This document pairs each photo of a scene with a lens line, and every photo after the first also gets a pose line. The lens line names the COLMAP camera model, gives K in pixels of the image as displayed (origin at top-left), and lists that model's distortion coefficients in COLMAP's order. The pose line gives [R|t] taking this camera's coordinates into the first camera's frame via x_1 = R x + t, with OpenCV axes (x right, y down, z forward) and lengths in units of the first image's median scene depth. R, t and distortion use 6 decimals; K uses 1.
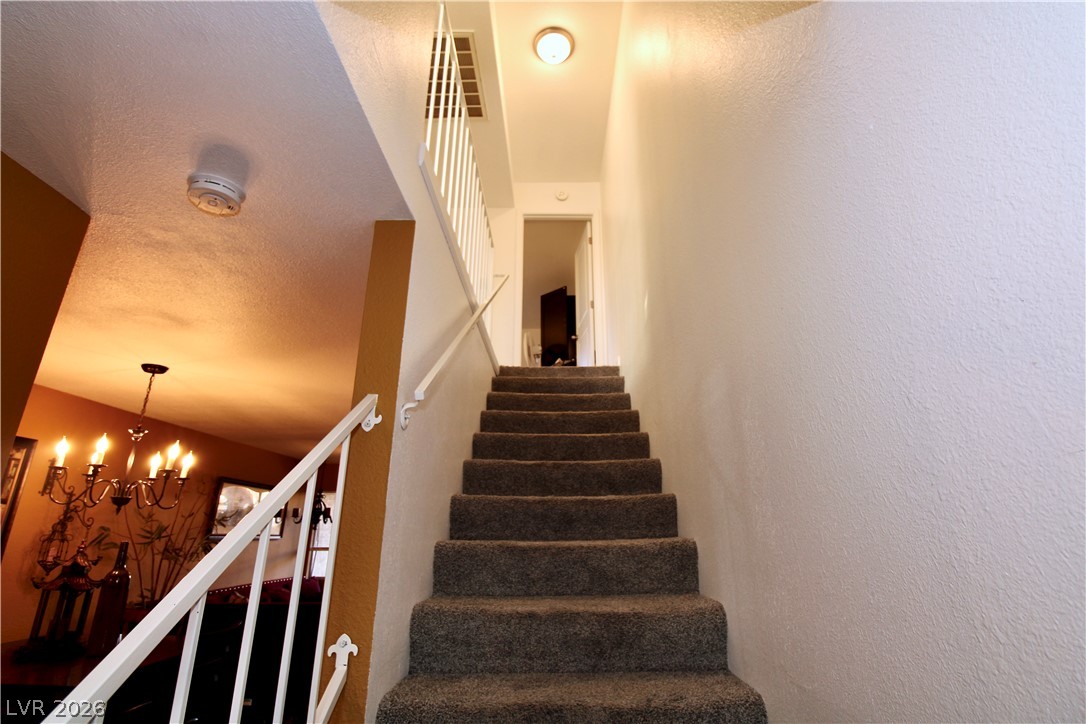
lens RADIAL K [[514.2, 0, 562.7], [0, 514.2, 342.6], [0, 0, 1]] dist [-0.020748, -0.001947]
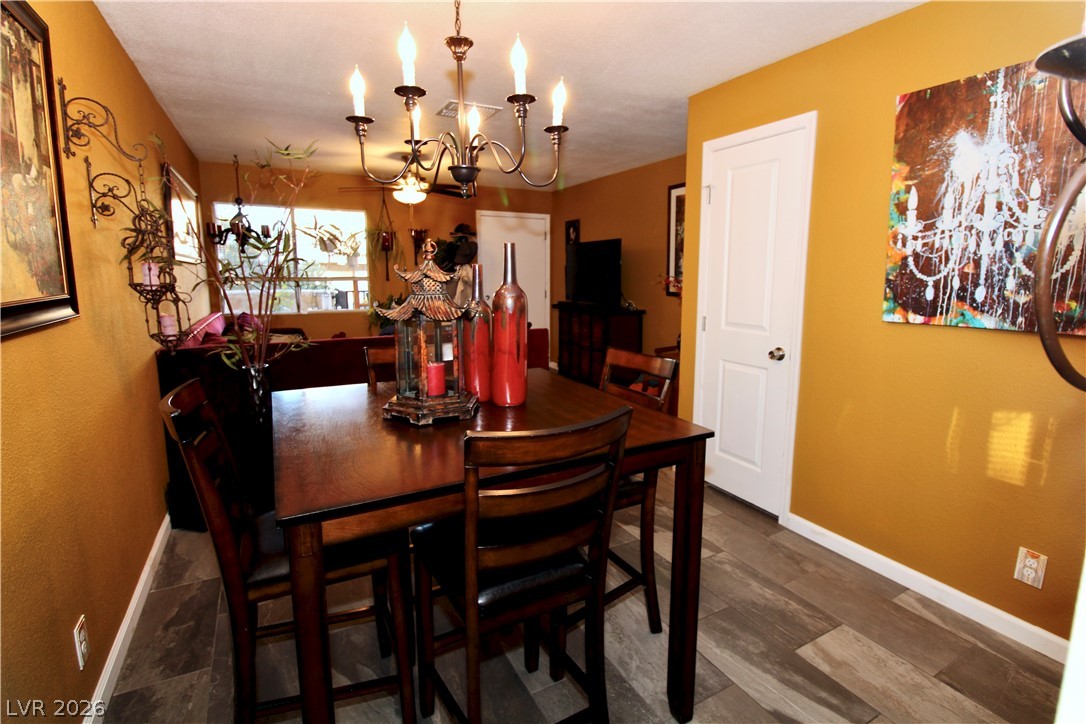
lens RADIAL K [[514.2, 0, 557.1], [0, 514.2, 349.5], [0, 0, 1]] dist [-0.020748, -0.001947]
pose [[0.884908, -0.057880, 0.462156, -0.729270], [-0.170041, 0.883615, 0.436246, 0.151945], [-0.433618, -0.464623, 0.772076, 0.286599]]
